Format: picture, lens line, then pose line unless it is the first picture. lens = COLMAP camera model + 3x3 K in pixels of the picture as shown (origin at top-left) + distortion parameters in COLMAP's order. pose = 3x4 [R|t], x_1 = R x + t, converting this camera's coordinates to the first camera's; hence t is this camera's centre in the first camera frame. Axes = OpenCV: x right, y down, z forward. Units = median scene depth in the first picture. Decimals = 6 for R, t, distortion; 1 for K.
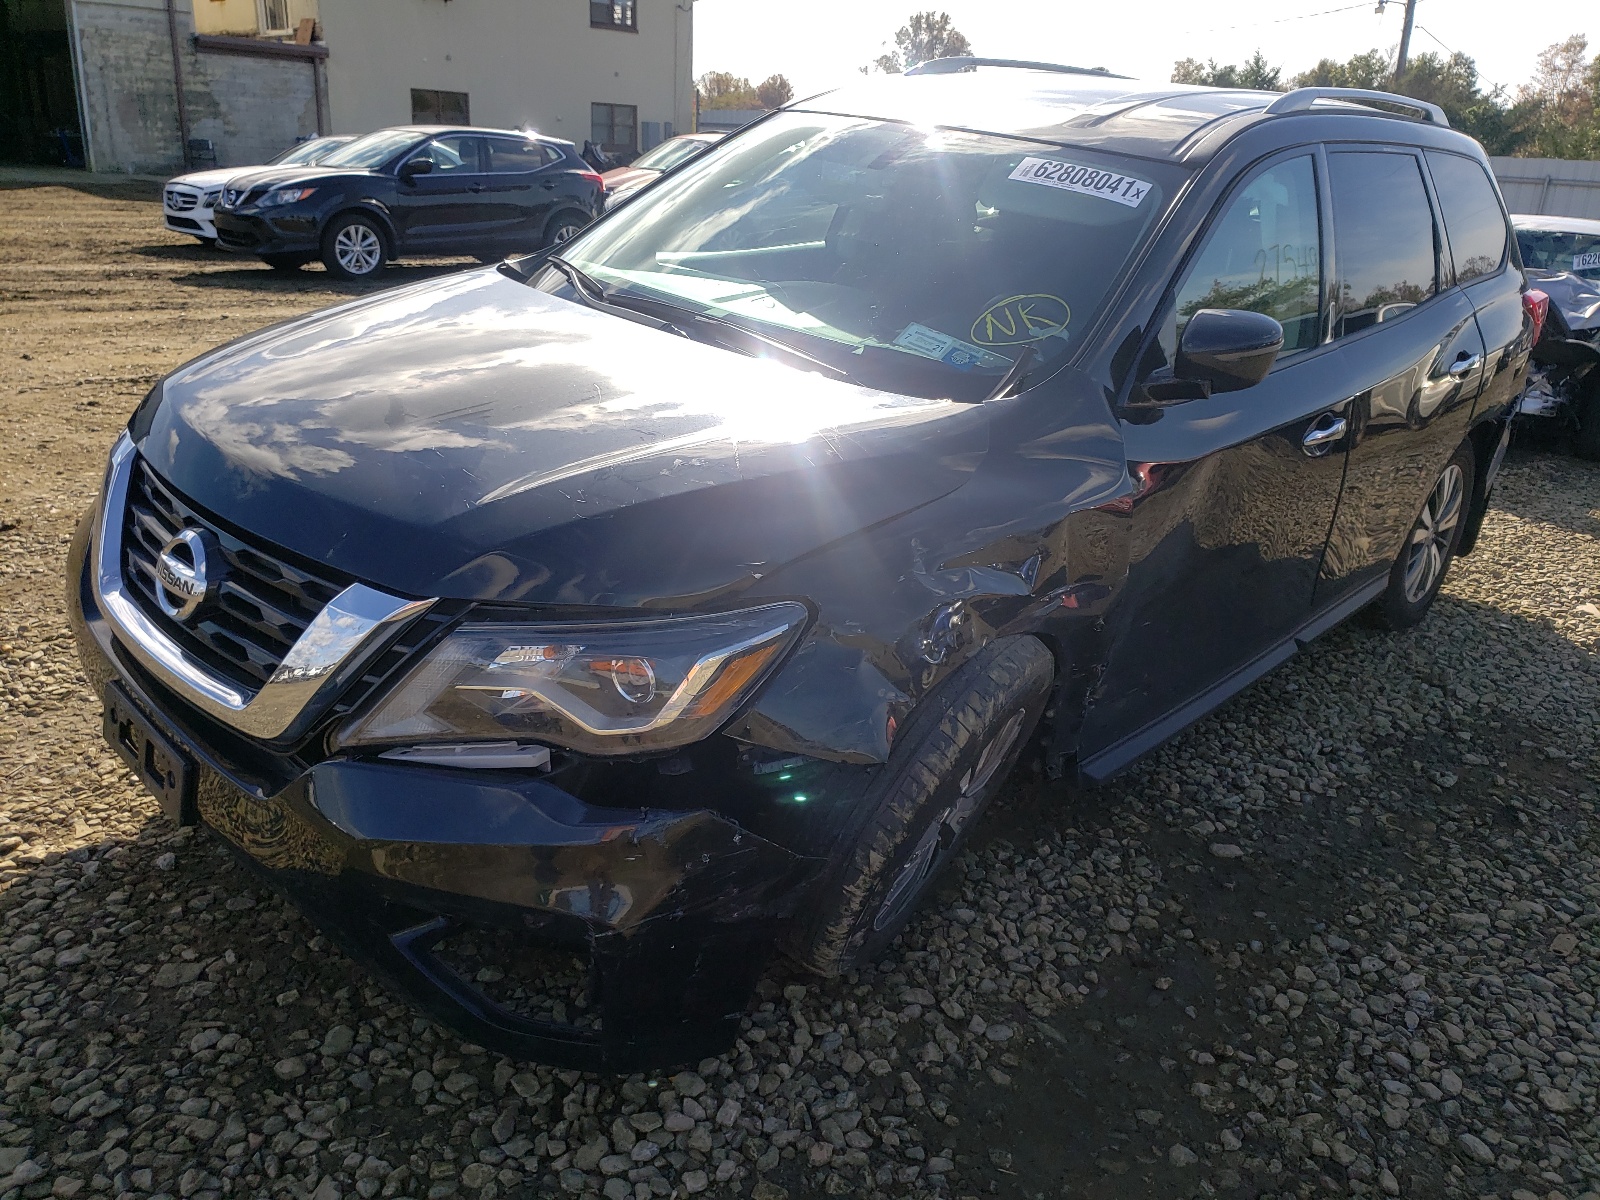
lens RADIAL K [[1296.0, 0, 800.0], [0, 1296.0, 600.0], [0, 0, 1]] dist [0.047310, -0.003808]
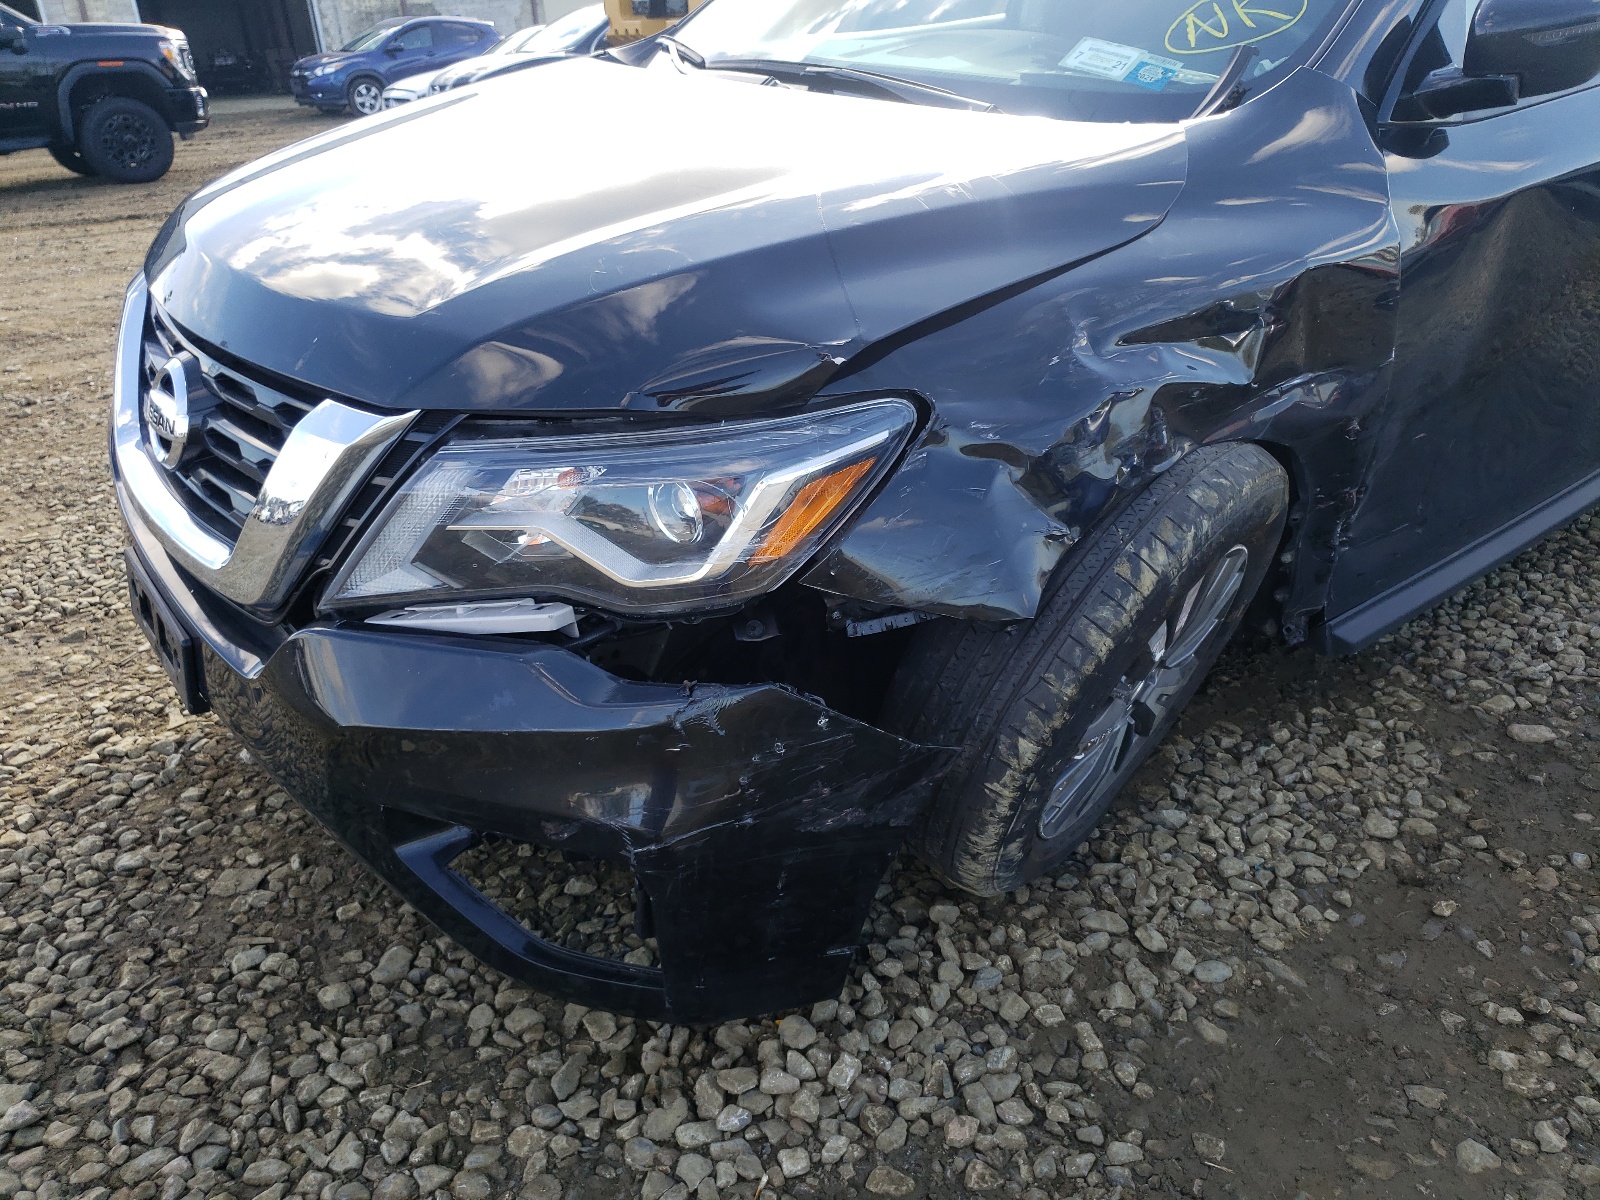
lens RADIAL K [[1332.0, 0, 800.0], [0, 1332.0, 600.0], [0, 0, 1]] dist [0.033735, 0.004242]
pose [[0.984830, -0.026536, -0.171479, 0.057785], [0.041142, 0.995767, 0.082194, 0.044032], [0.168572, -0.088002, 0.981753, 0.221320]]
